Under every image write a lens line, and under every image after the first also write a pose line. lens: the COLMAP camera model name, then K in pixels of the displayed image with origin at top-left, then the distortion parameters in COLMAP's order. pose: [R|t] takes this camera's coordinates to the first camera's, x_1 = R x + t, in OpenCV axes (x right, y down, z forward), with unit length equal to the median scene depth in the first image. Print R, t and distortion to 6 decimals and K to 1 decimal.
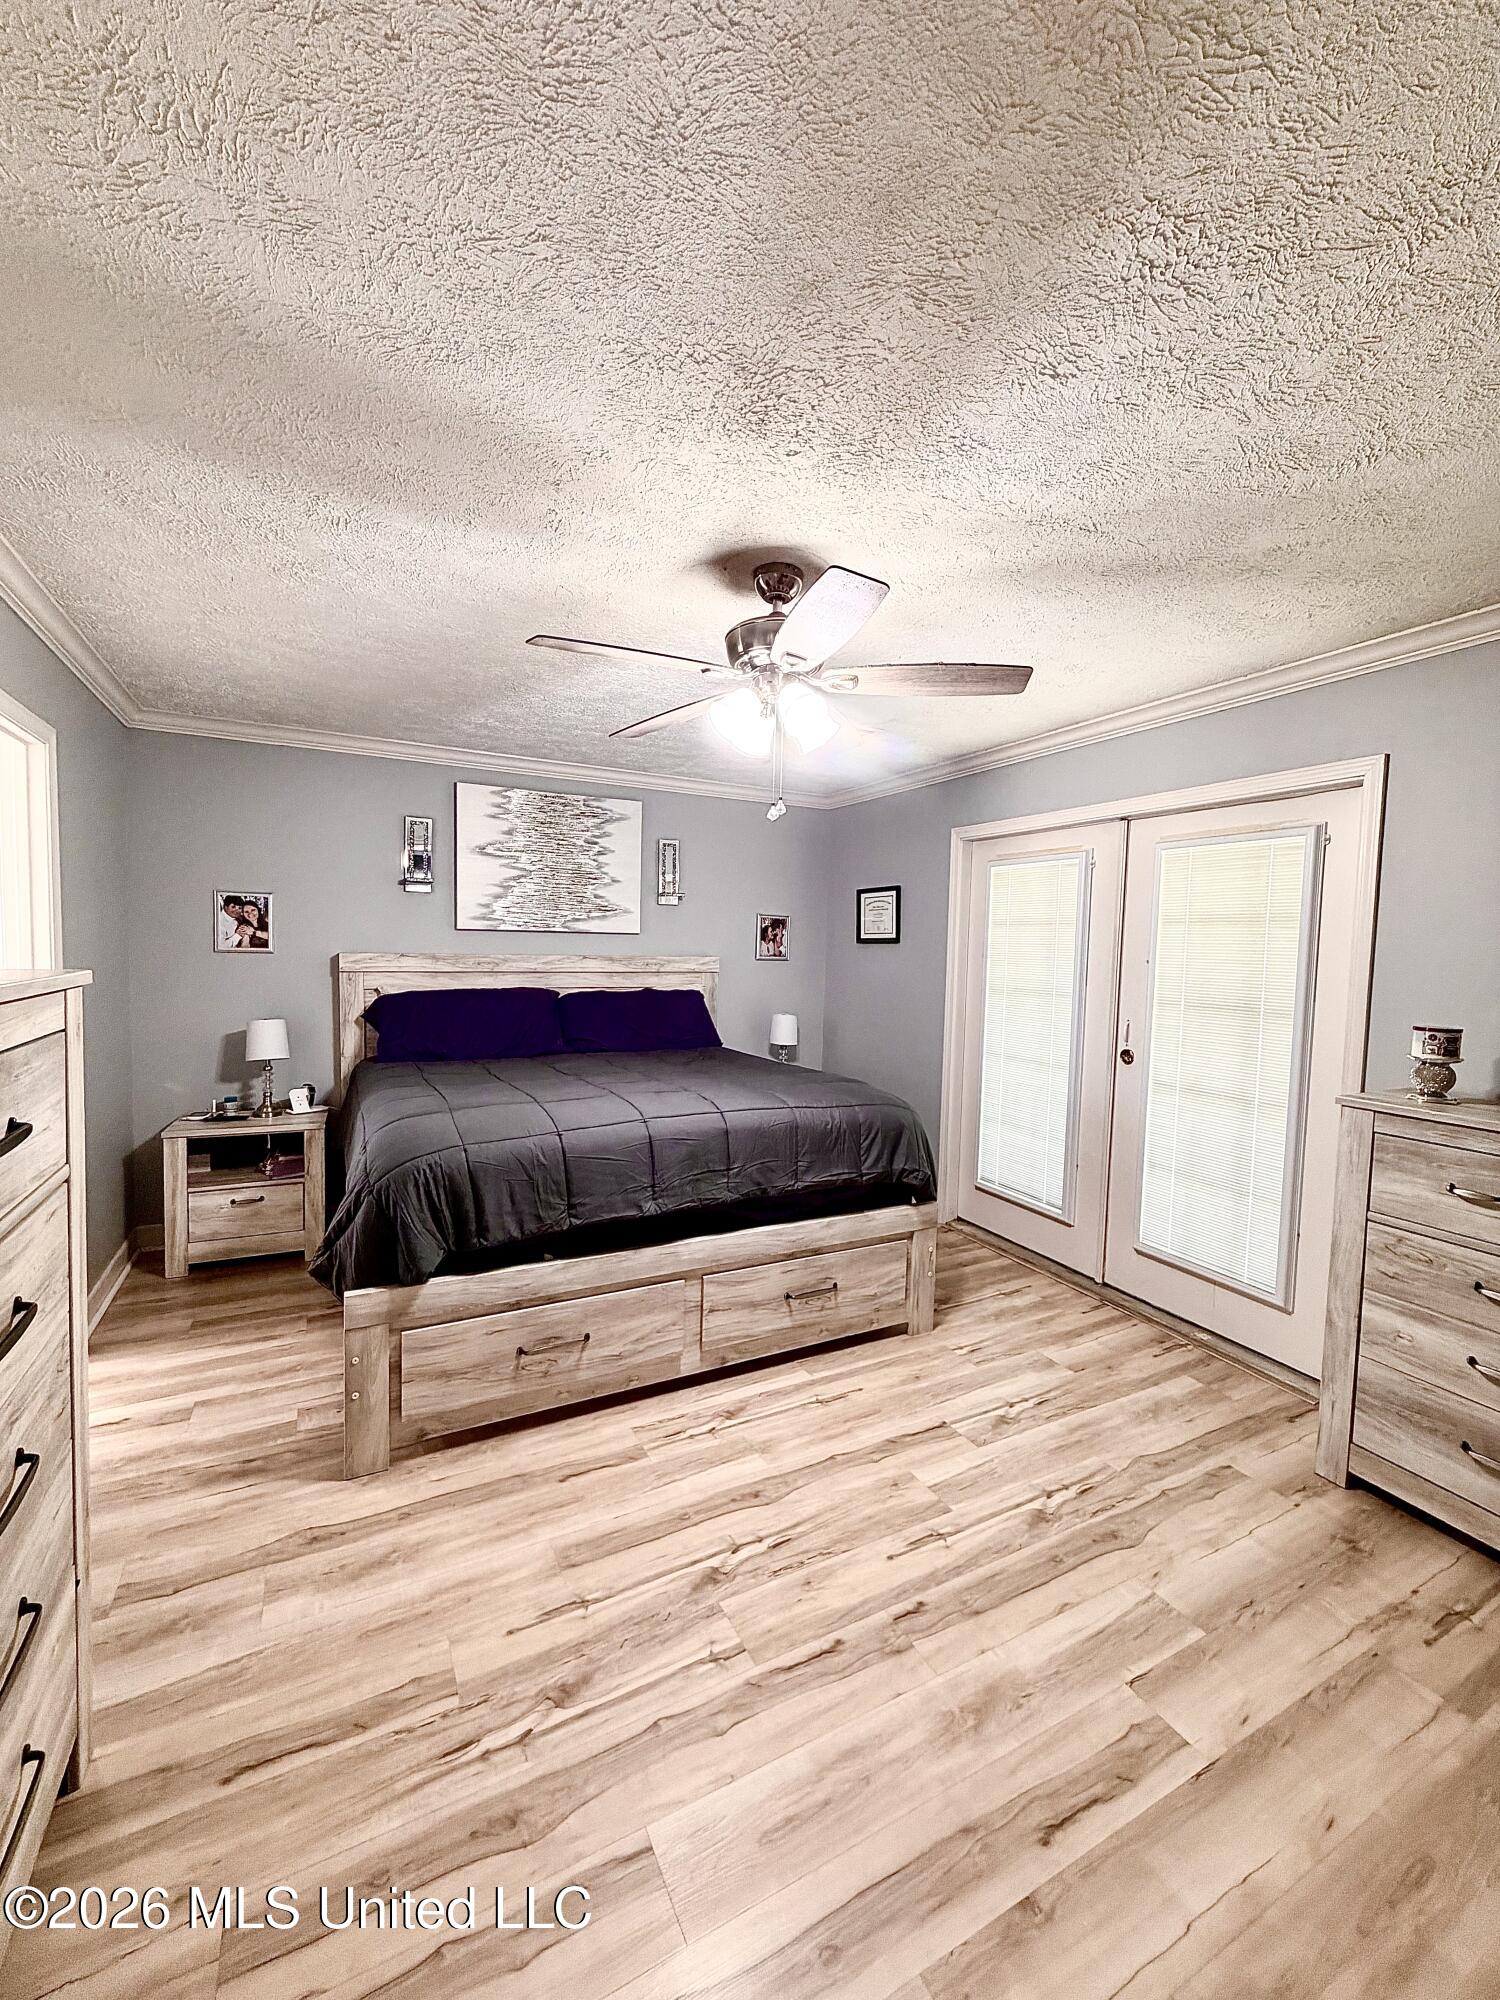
lens RADIAL K [[793.5, 0, 750.0], [0, 793.5, 1000.0], [0, 0, 1]] dist [-0.000588, 0.000037]
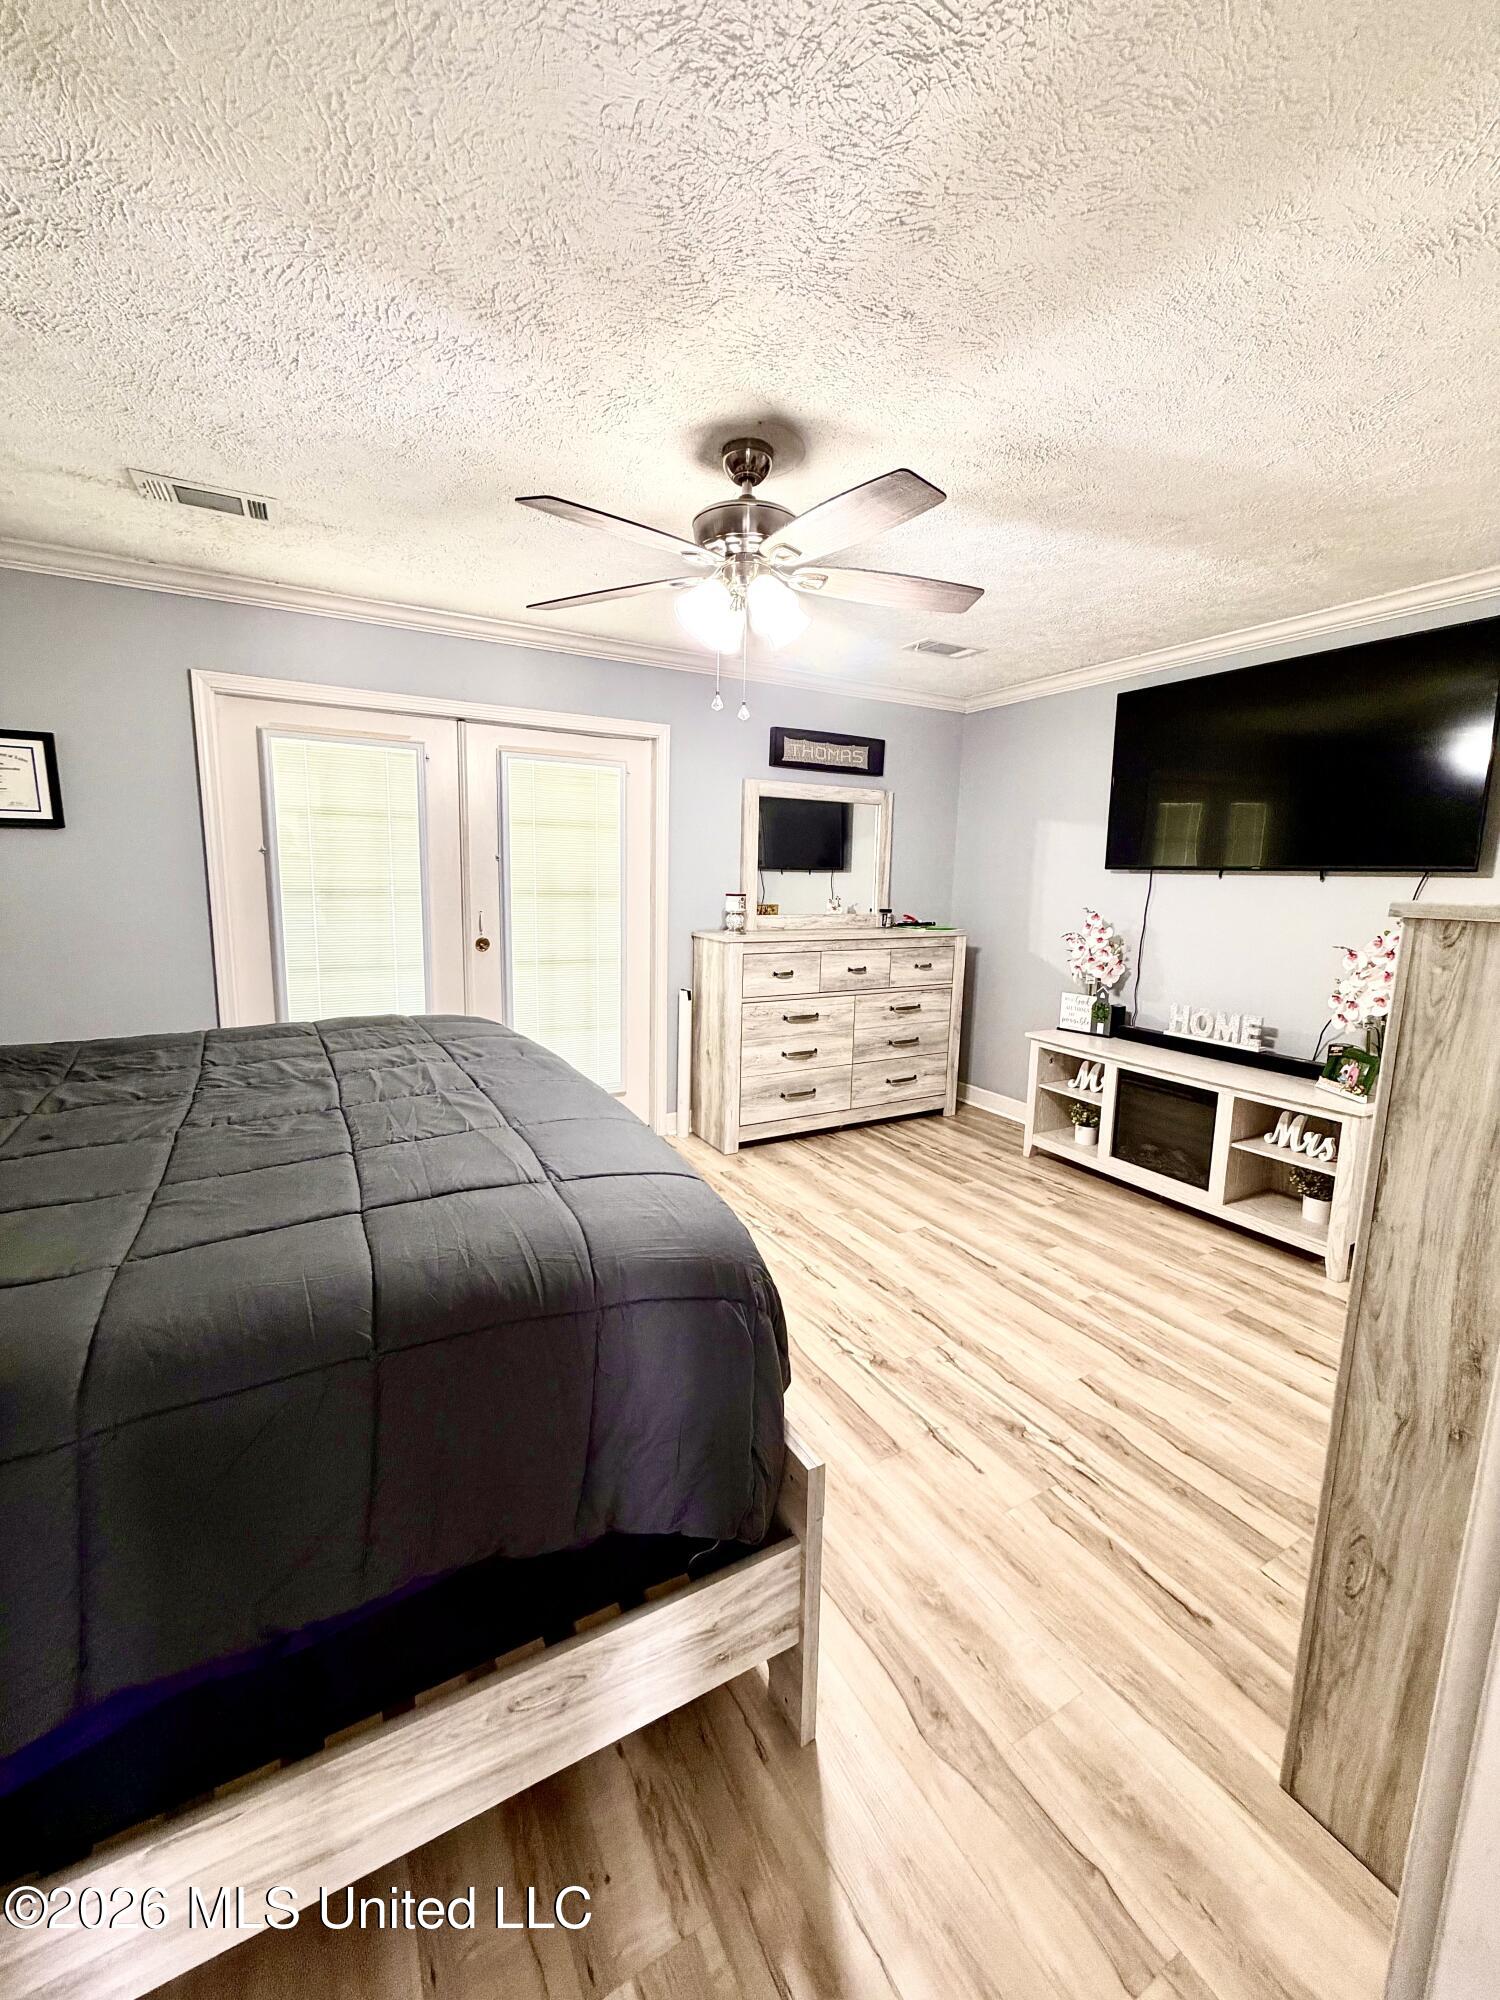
lens RADIAL K [[805.6, 0, 720.0], [0, 805.6, 1004.1], [0, 0, 1]] dist [0.000999, -0.000023]
pose [[-0.014307, -0.195215, 0.980656, -1.256941], [0.042014, 0.979773, 0.195652, -0.102230], [-0.999015, 0.044000, -0.005816, 1.301249]]
